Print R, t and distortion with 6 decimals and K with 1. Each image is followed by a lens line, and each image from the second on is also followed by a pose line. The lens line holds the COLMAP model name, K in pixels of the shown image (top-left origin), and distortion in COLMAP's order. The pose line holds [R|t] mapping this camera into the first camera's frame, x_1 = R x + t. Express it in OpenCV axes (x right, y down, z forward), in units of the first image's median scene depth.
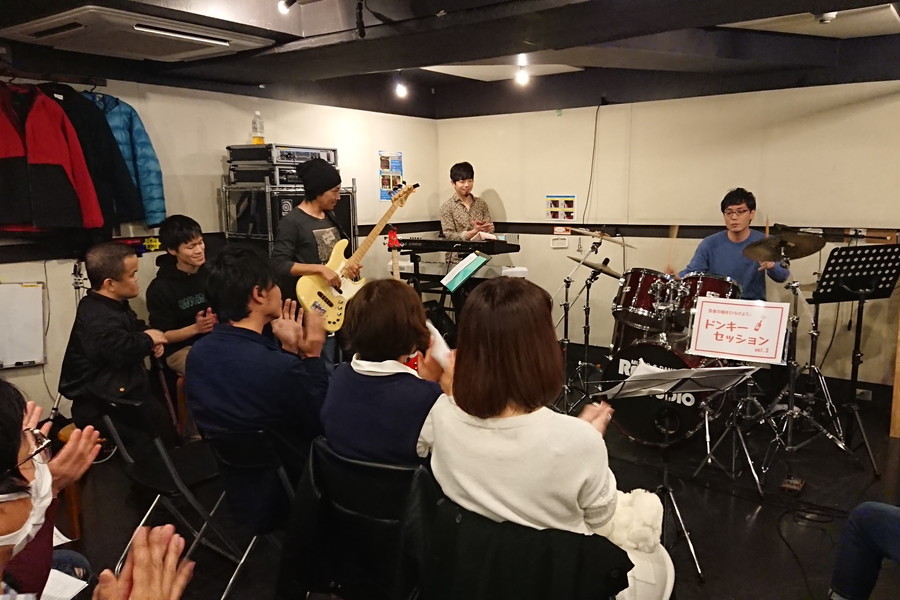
lens RADIAL K [[706.5, 0, 467.1], [0, 706.5, 305.8], [0, 0, 1]] dist [0.111175, -0.069774]
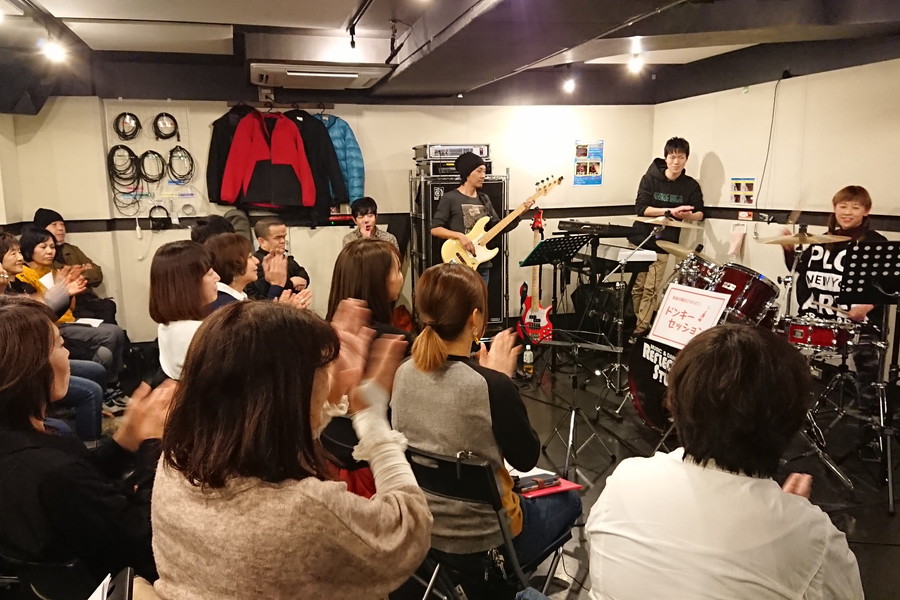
lens RADIAL K [[706.5, 0, 453.0], [0, 706.5, 300.8], [0, 0, 1]] dist [0.111175, -0.069774]
pose [[0.776333, 0.098766, -0.622538, 0.552726], [-0.088916, 0.994931, 0.046964, -0.005850], [0.624021, 0.018894, 0.781179, 0.024561]]
